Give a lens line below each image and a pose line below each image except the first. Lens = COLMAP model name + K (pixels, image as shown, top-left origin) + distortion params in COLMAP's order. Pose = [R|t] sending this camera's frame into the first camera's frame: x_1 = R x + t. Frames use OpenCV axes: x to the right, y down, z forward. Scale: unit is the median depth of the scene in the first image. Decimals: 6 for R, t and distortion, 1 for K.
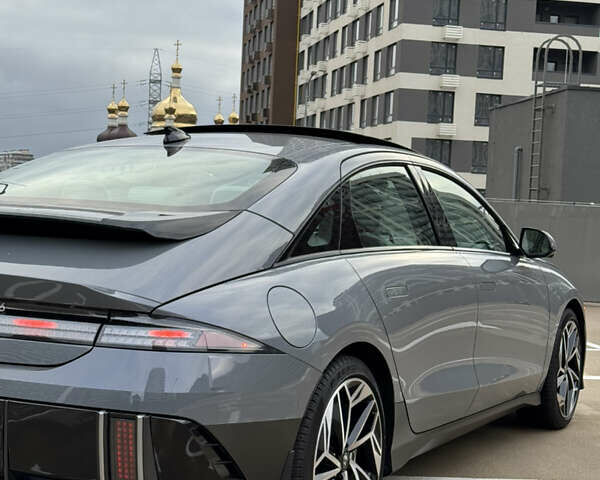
lens RADIAL K [[1110.6, 0, 296.8], [0, 1110.6, 247.4], [0, 0, 1]] dist [0.167348, -0.095198]
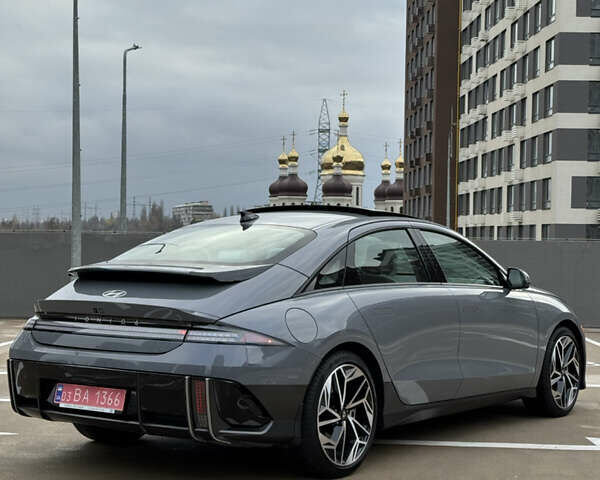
lens RADIAL K [[1110.6, 0, 296.8], [0, 1110.6, 247.4], [0, 0, 1]] dist [0.167348, -0.095198]
pose [[0.987356, -0.030612, -0.155537, 0.100630], [0.024546, 0.998867, -0.040768, 0.004595], [0.156609, 0.036435, 0.986988, -0.268831]]
